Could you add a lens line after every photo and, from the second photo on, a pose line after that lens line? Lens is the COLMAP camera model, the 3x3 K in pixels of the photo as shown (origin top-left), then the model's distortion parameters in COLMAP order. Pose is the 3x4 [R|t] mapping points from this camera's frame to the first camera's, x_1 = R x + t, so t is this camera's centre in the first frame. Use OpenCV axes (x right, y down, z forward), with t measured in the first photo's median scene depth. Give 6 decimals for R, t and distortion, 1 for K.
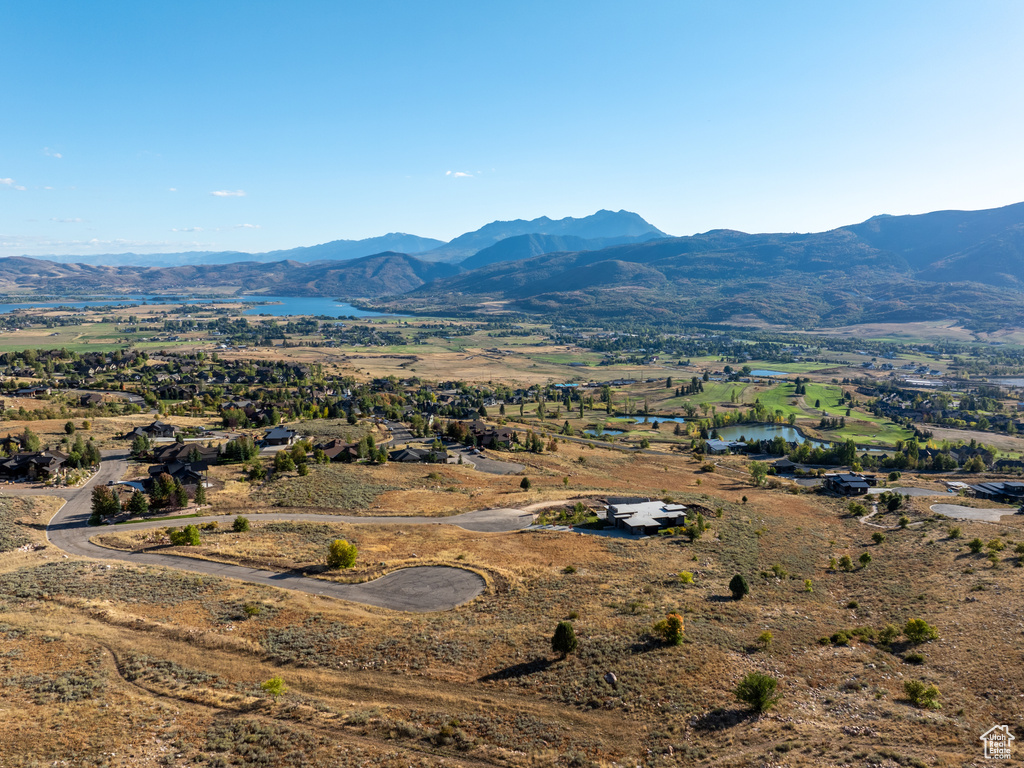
lens RADIAL K [[849.1, 0, 512.0], [0, 849.1, 384.0], [0, 0, 1]] dist [-0.020811, -0.040976]
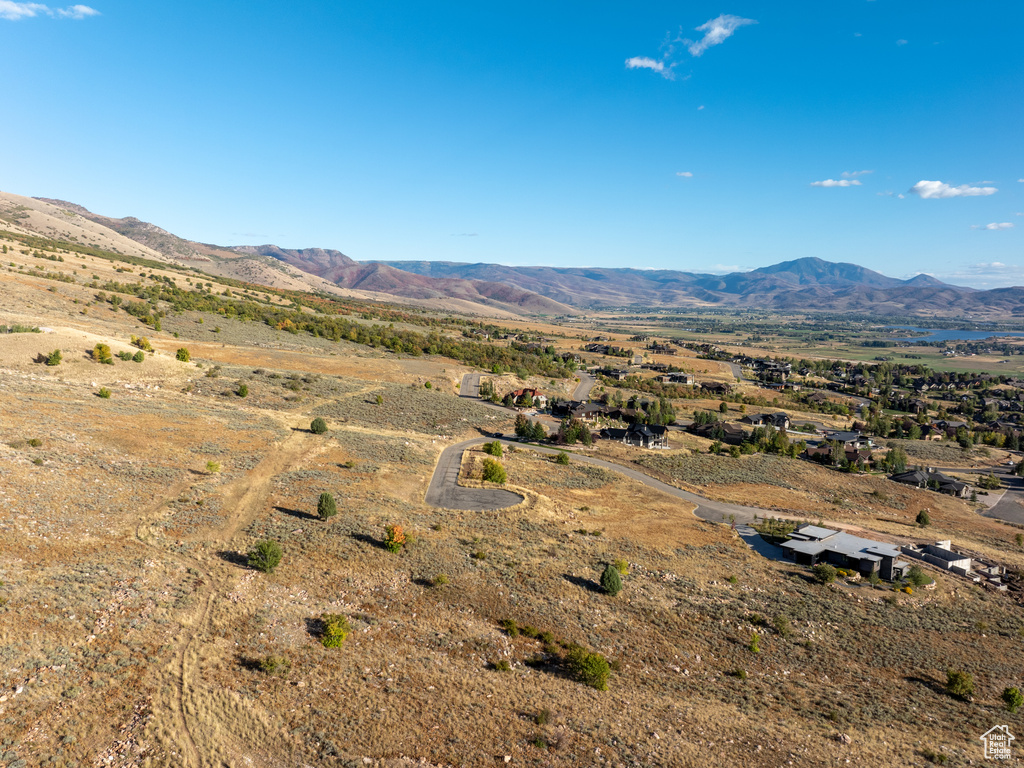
lens RADIAL K [[849.1, 0, 512.0], [0, 849.1, 384.0], [0, 0, 1]] dist [-0.020811, -0.040976]
pose [[0.406370, 0.099165, -0.908312, 0.120031], [-0.138111, 0.989338, 0.046221, 0.001609], [0.903210, 0.106665, 0.415733, 0.063836]]
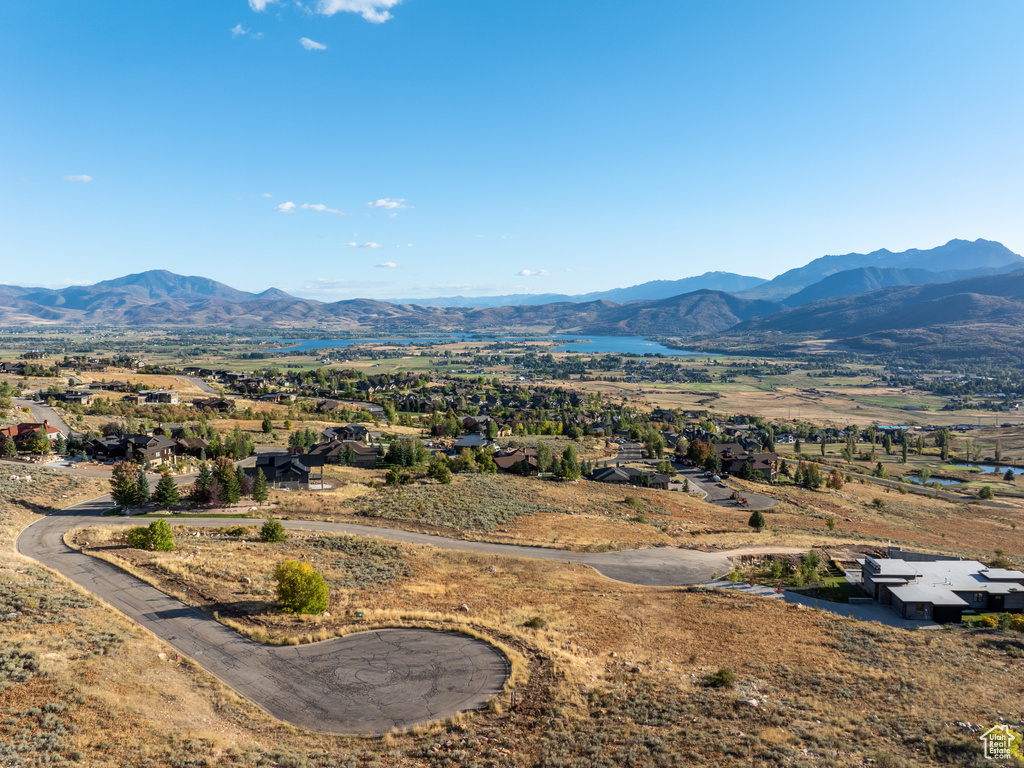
lens RADIAL K [[849.1, 0, 512.0], [0, 849.1, 384.0], [0, 0, 1]] dist [-0.020811, -0.040976]
pose [[0.927215, 0.023867, -0.373768, 0.016953], [-0.046455, 0.997590, -0.051541, 0.011672], [0.371637, 0.065152, 0.926089, 0.068632]]
